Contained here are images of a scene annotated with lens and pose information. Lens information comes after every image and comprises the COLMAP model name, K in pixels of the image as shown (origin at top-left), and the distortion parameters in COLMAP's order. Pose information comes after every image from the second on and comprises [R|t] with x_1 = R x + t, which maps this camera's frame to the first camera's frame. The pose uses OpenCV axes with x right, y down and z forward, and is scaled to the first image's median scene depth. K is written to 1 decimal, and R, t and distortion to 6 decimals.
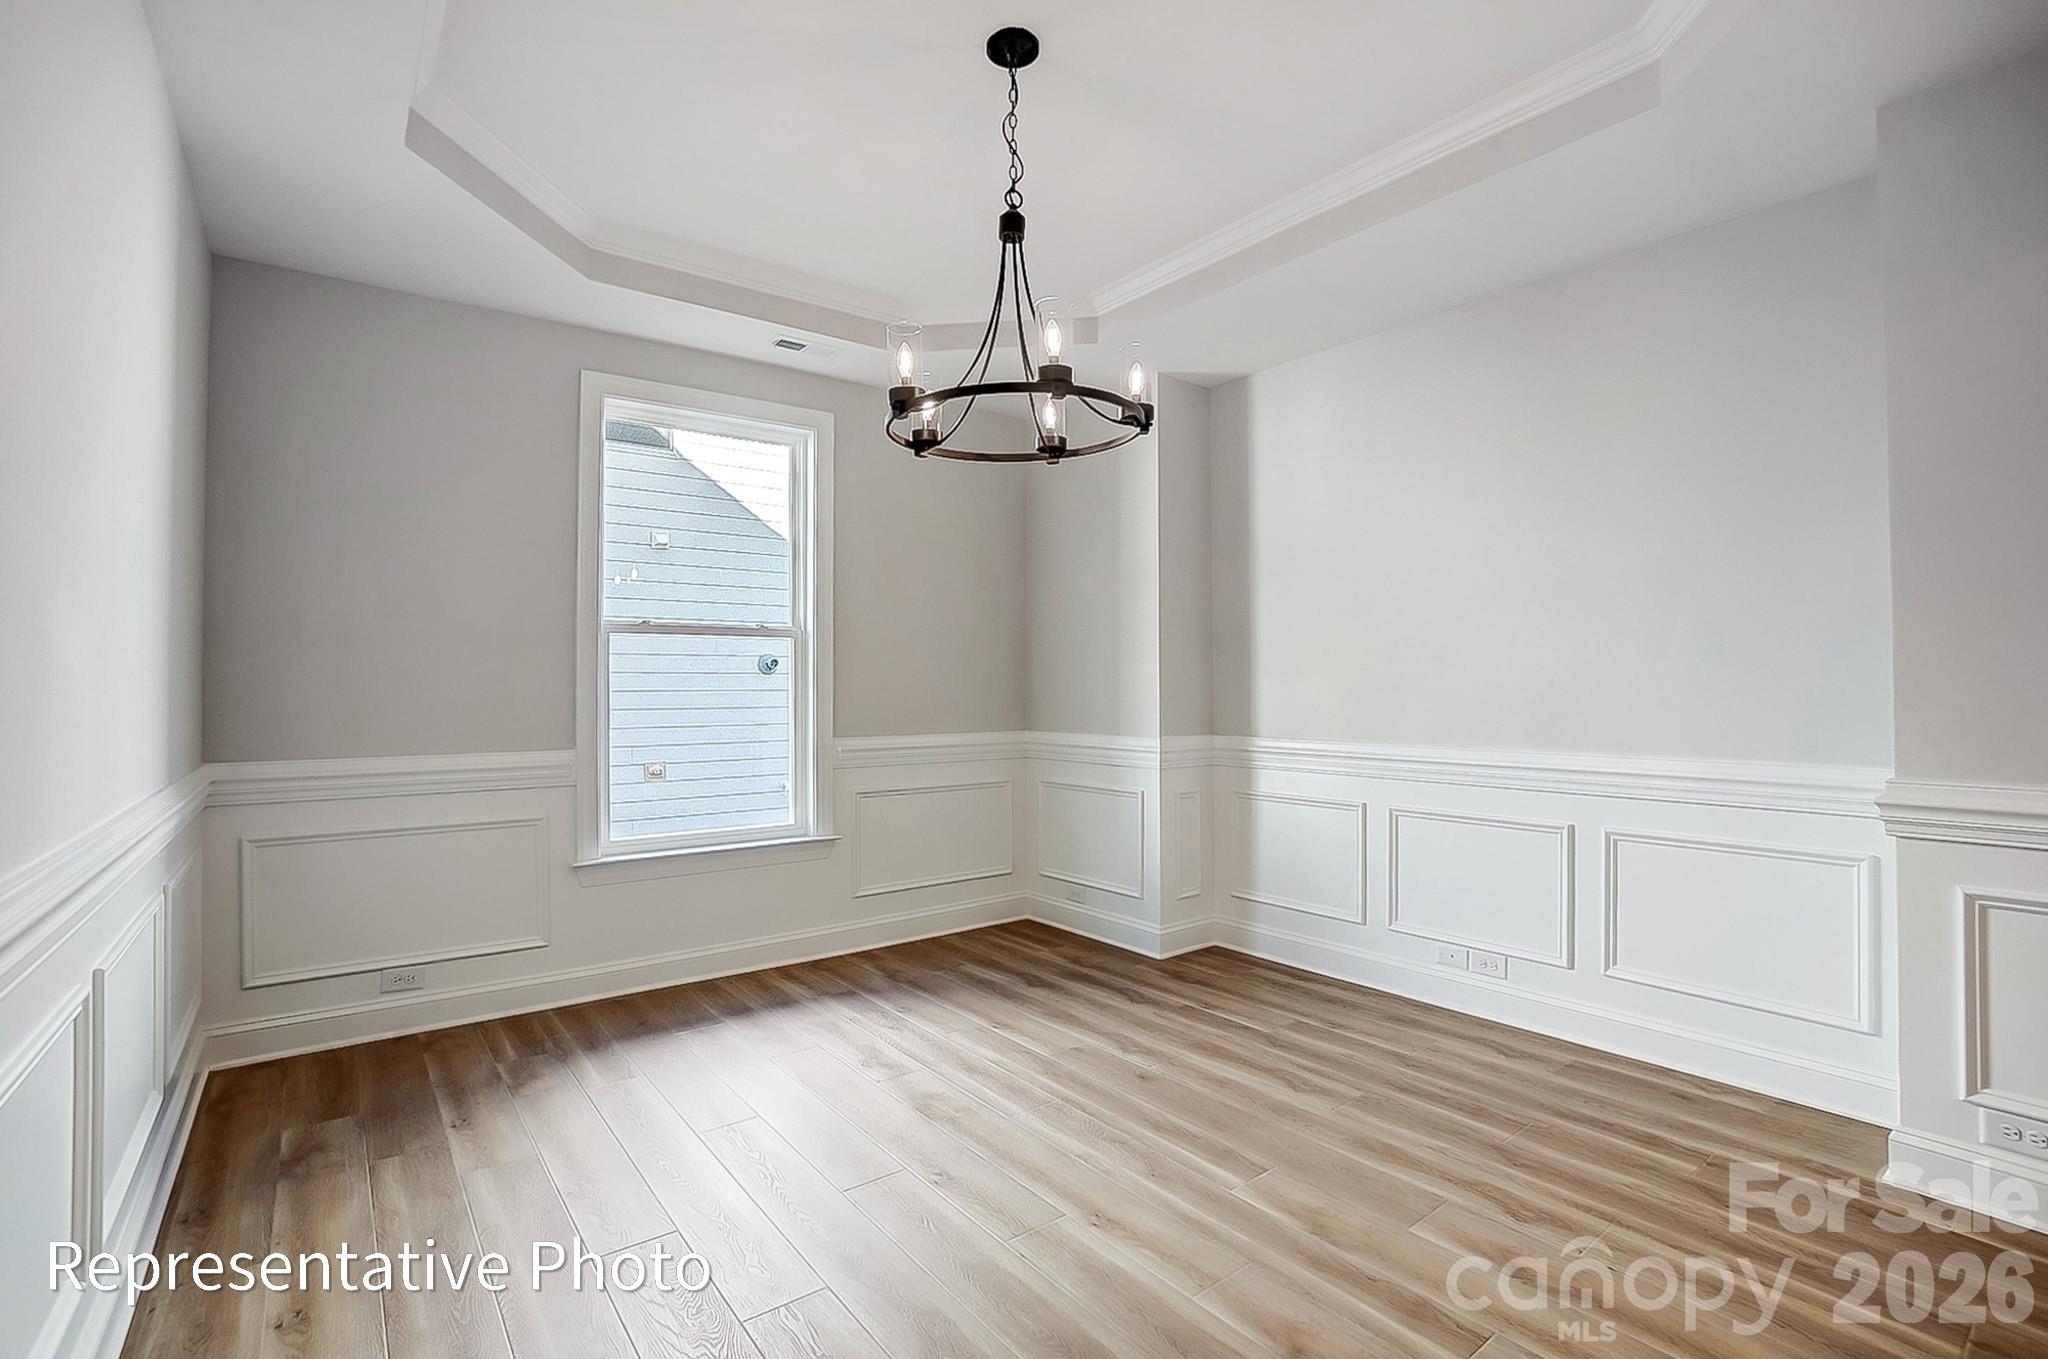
lens RADIAL K [[921.9, 0, 1041.7], [0, 921.9, 683.3], [0, 0, 1]] dist [-0.052973, 0.013173]
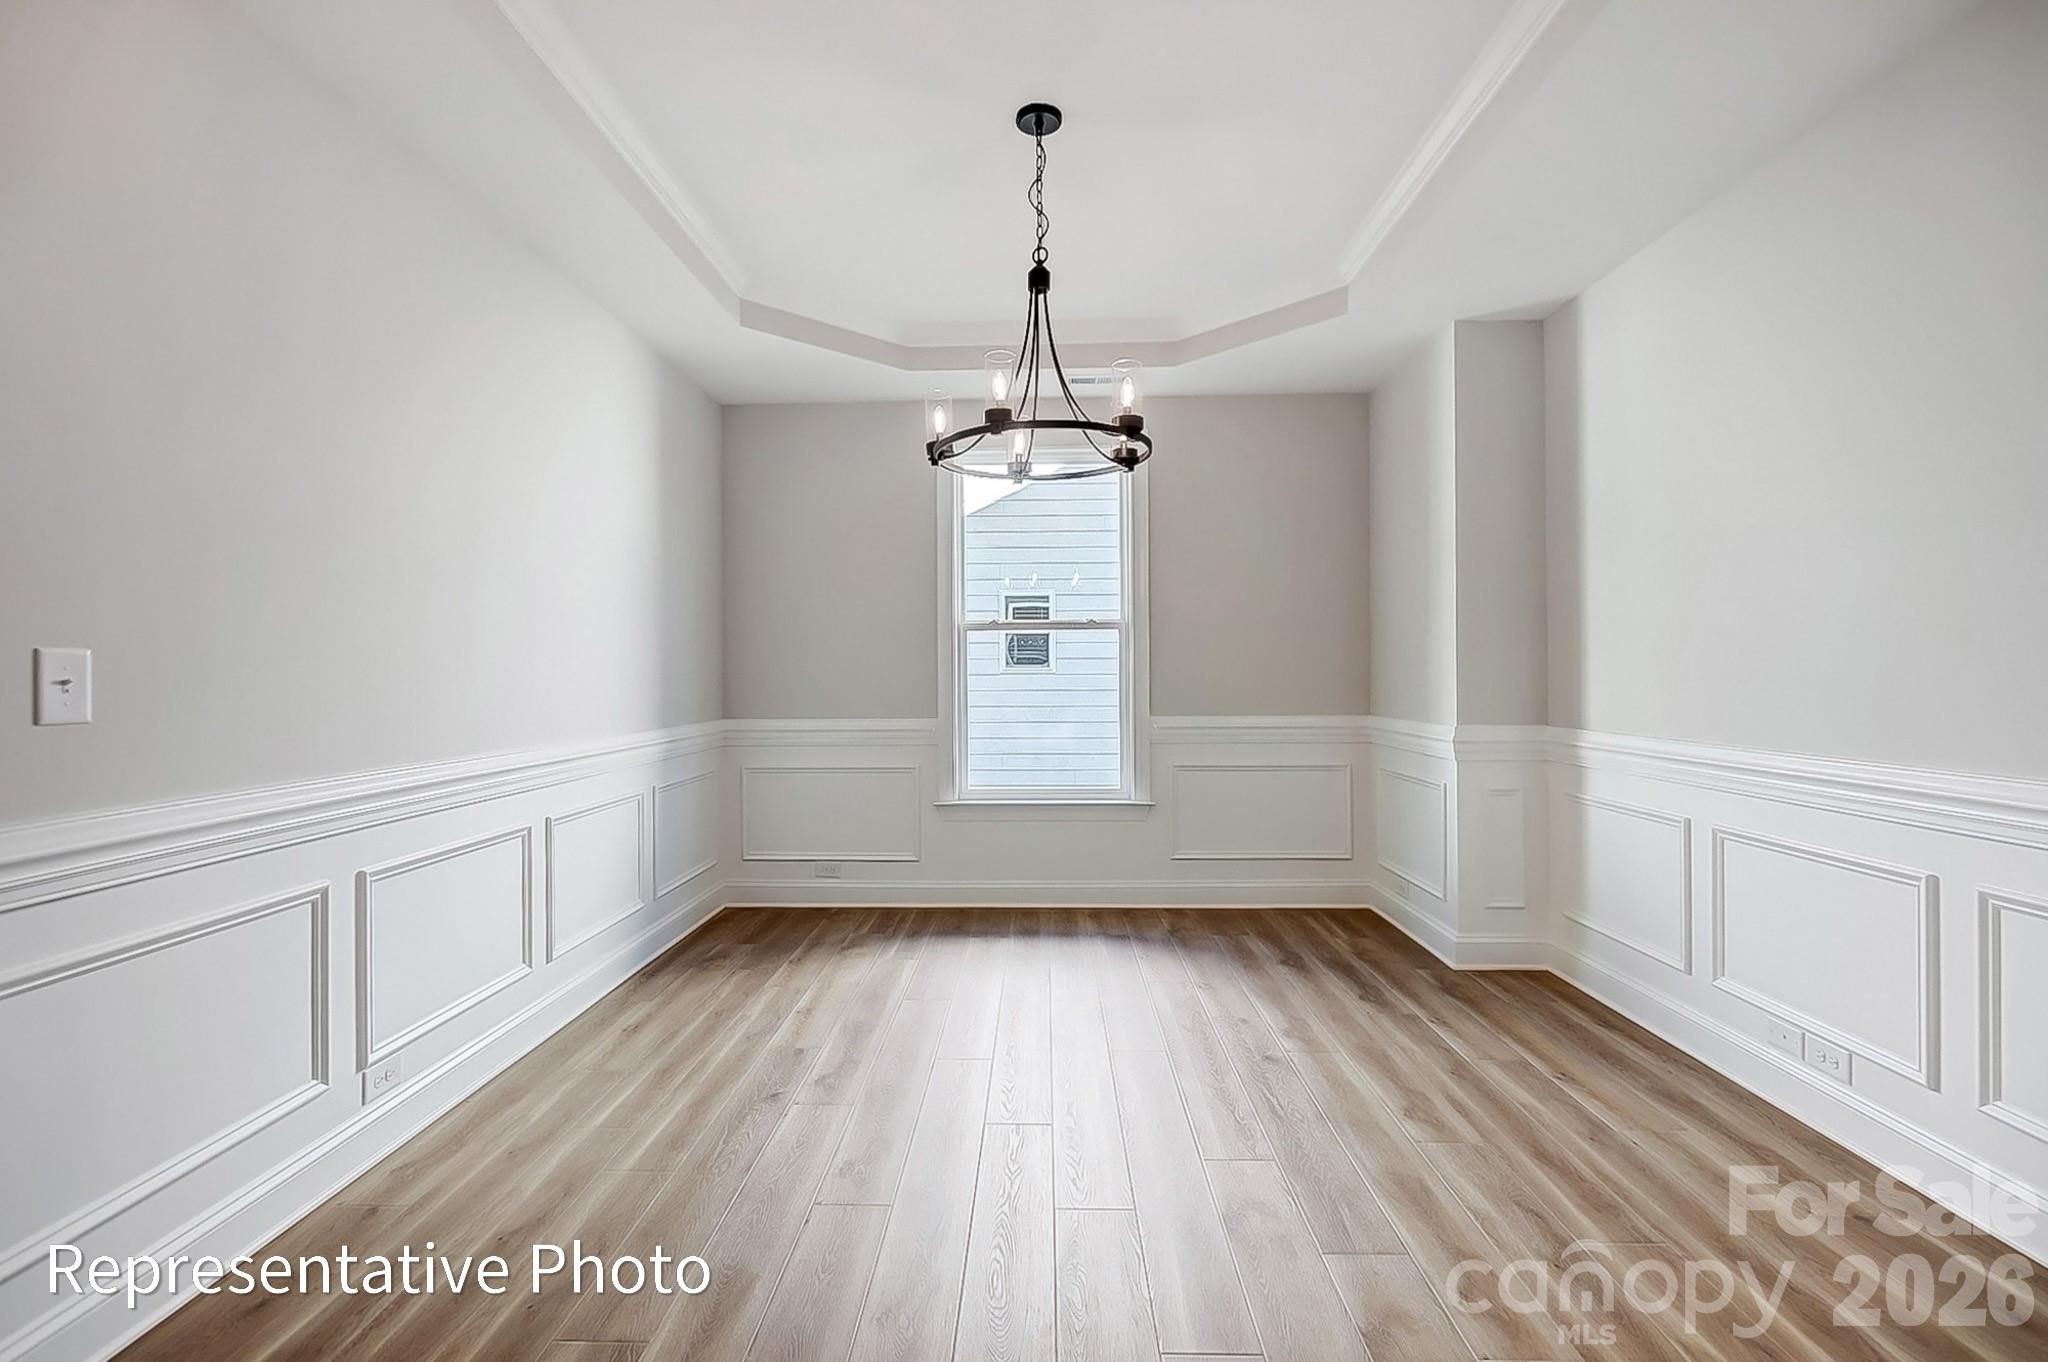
lens RADIAL K [[921.9, 0, 1050.2], [0, 921.9, 682.1], [0, 0, 1]] dist [-0.052973, 0.013173]
pose [[0.770498, 0.009159, -0.637377, 0.430162], [0.006794, 0.999722, 0.022578, -0.007953], [0.637407, -0.021727, 0.770221, 0.059919]]
